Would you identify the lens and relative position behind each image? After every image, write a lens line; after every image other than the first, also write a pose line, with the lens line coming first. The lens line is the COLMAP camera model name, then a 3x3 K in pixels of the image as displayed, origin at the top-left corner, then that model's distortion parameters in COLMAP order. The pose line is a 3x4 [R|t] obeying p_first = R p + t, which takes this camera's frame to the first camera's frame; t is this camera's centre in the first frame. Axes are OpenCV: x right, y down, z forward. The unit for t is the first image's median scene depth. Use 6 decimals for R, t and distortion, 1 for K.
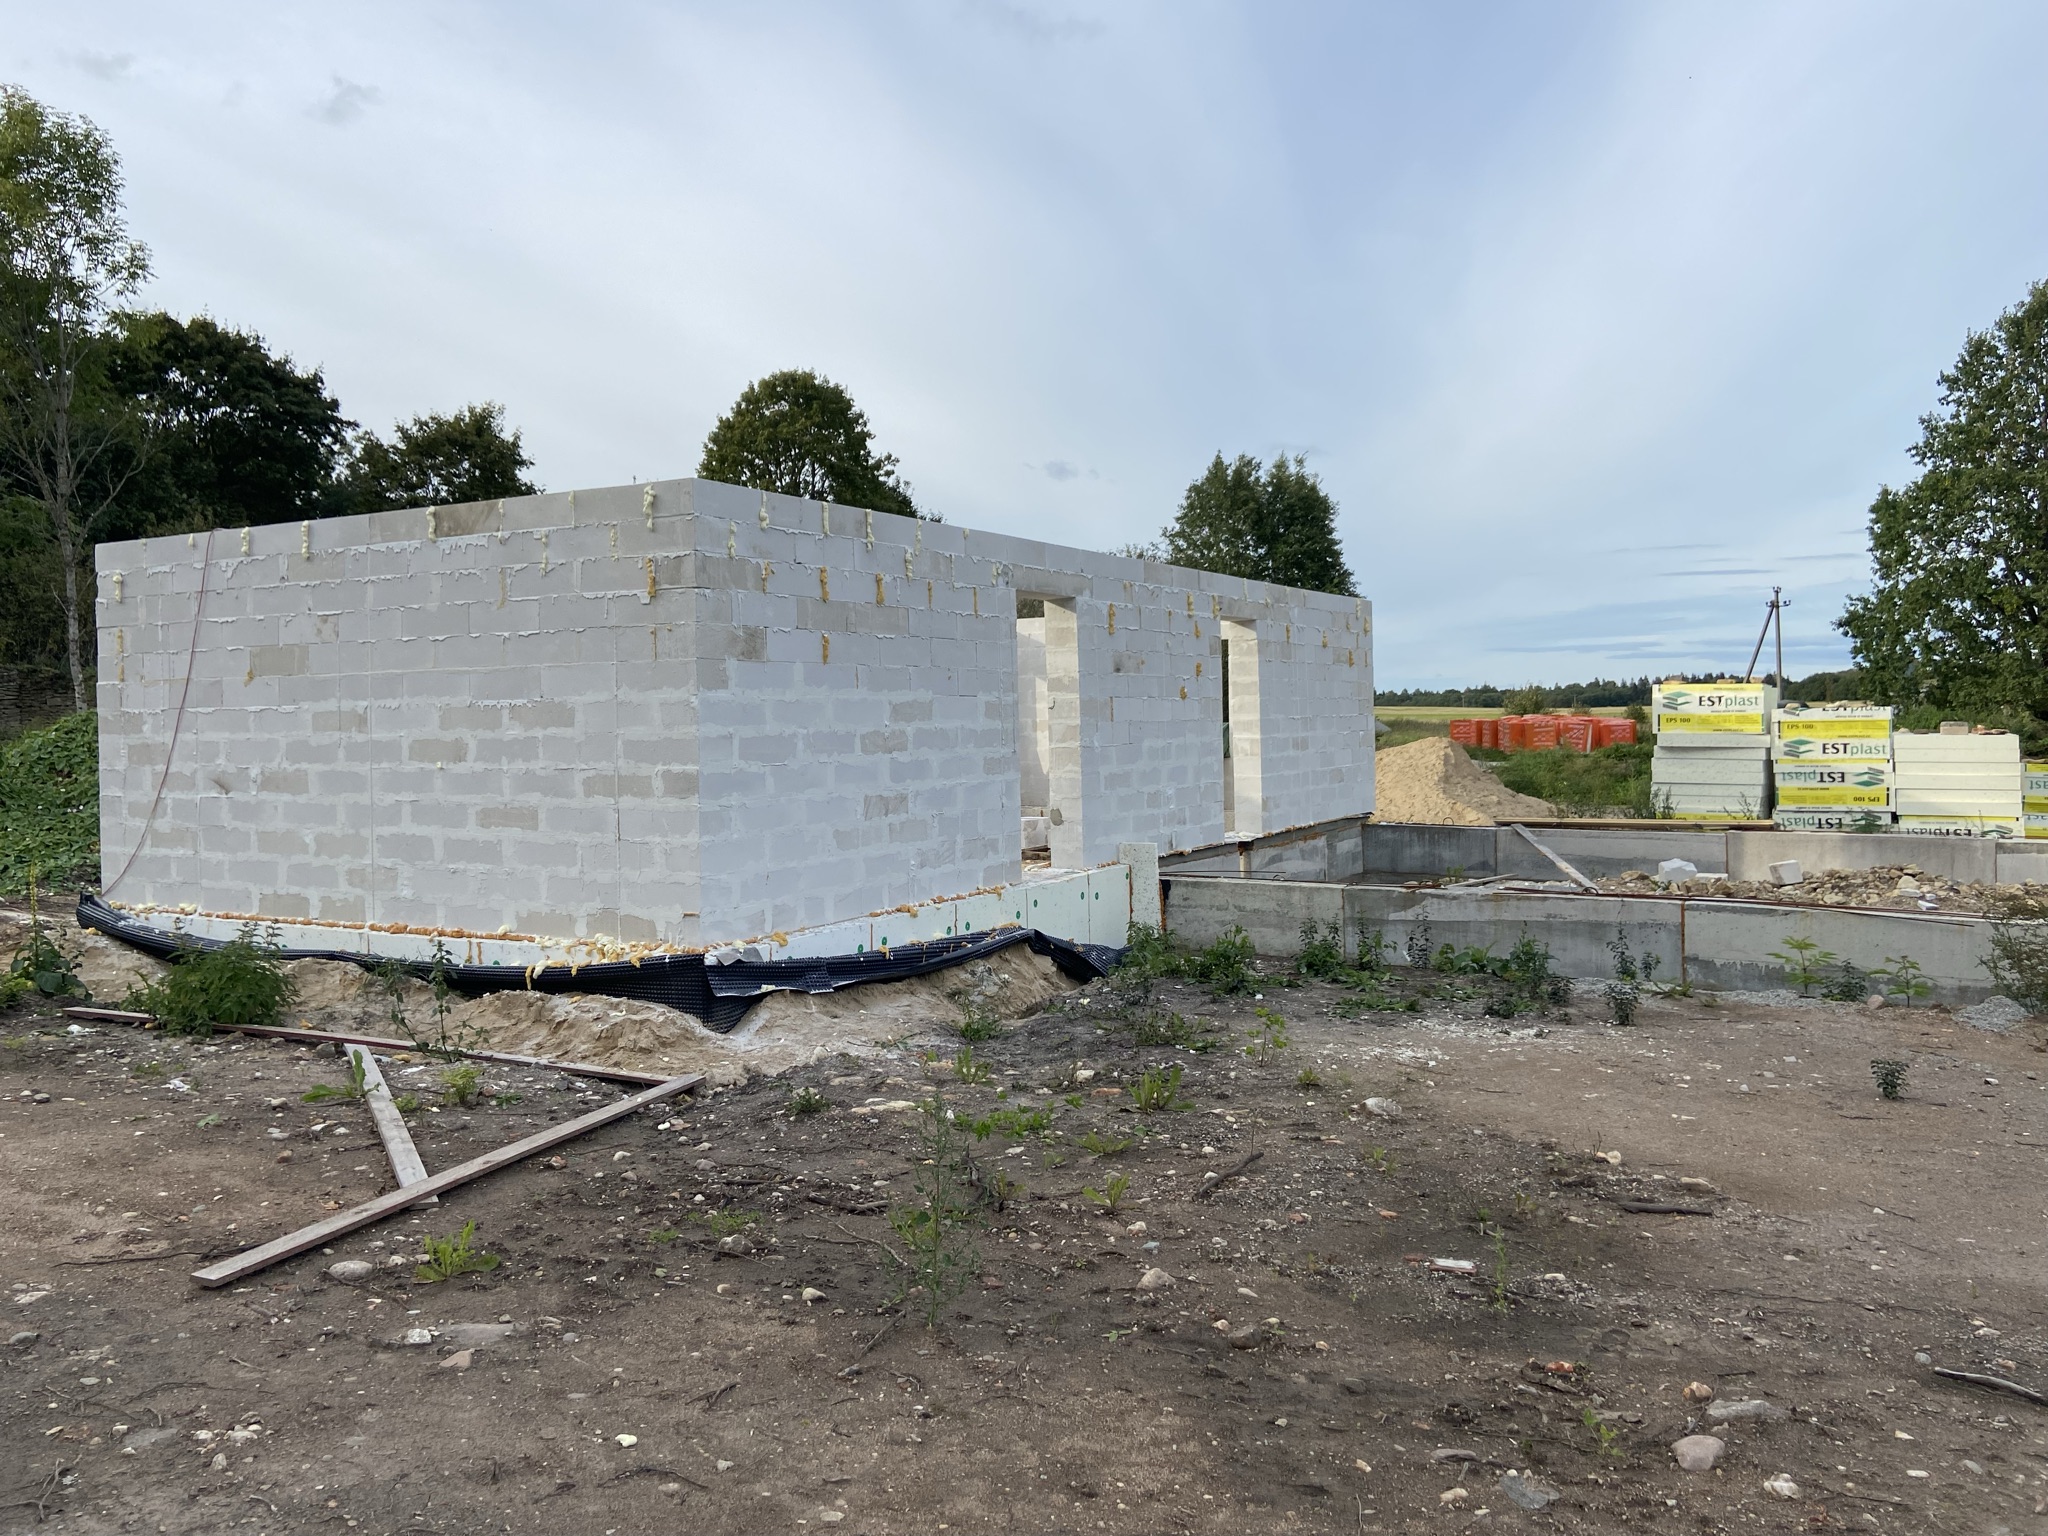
lens RADIAL K [[1524.7, 0, 977.4], [0, 1524.7, 711.7], [0, 0, 1]] dist [0.072710, -0.096859]
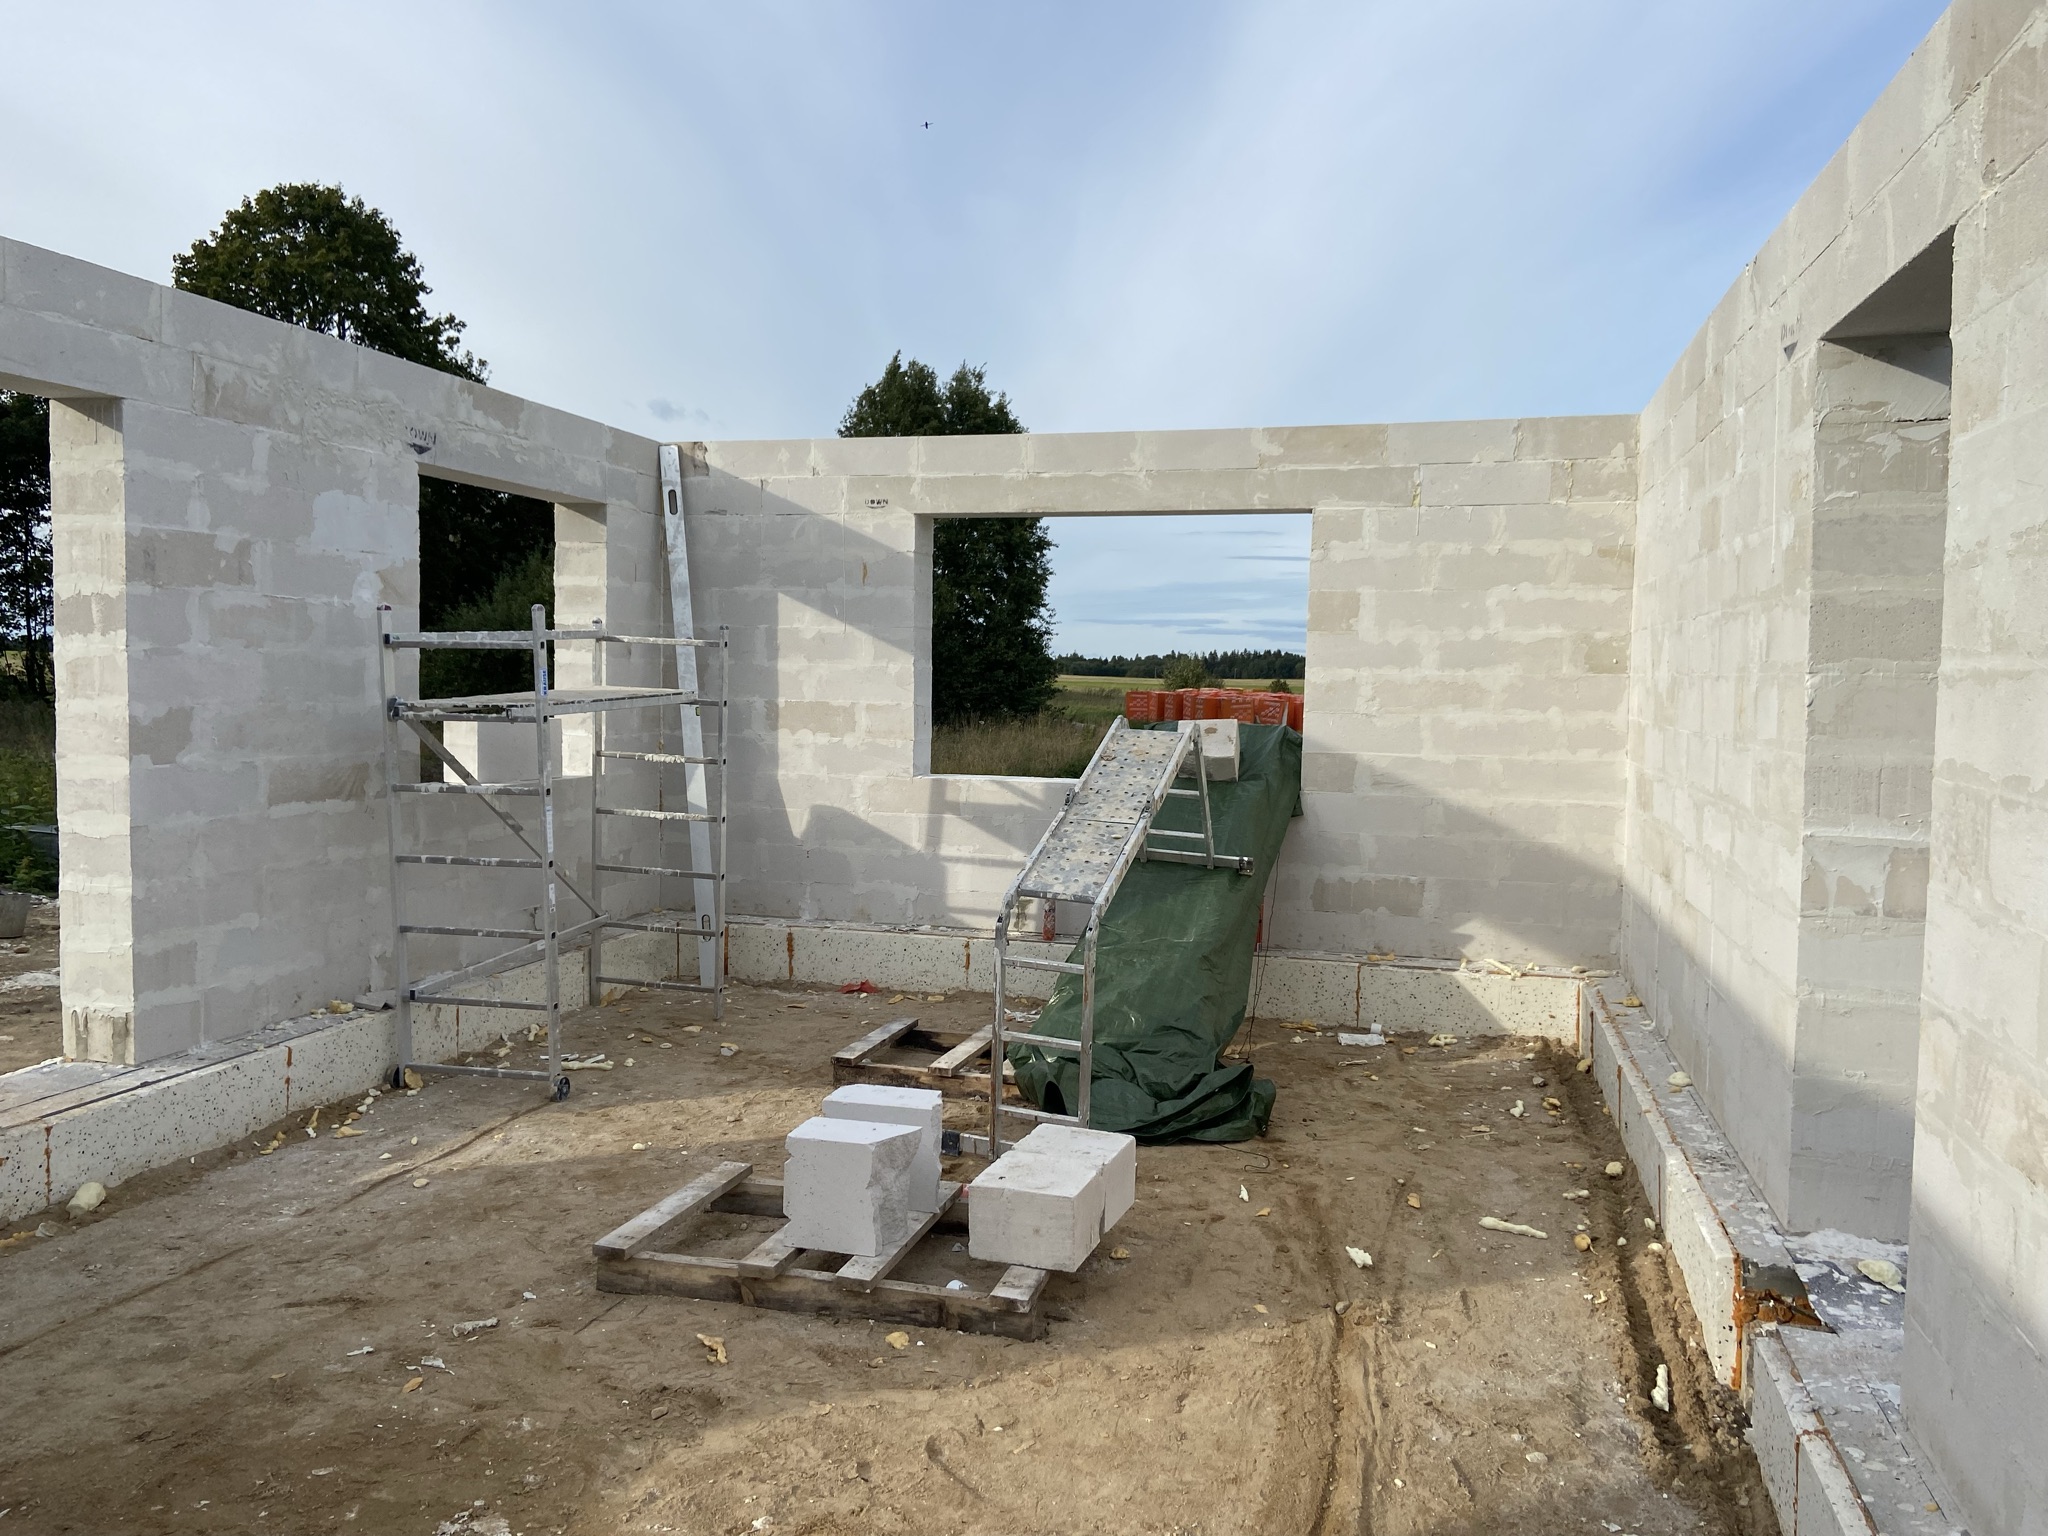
lens RADIAL K [[1524.7, 0, 1040.7], [0, 1524.7, 750.3], [0, 0, 1]] dist [0.072710, -0.096859]
pose [[0.954101, 0.011023, 0.299281, -0.061823], [-0.026234, 0.998557, 0.046856, -0.005076], [-0.298333, -0.052557, 0.953014, 1.671923]]
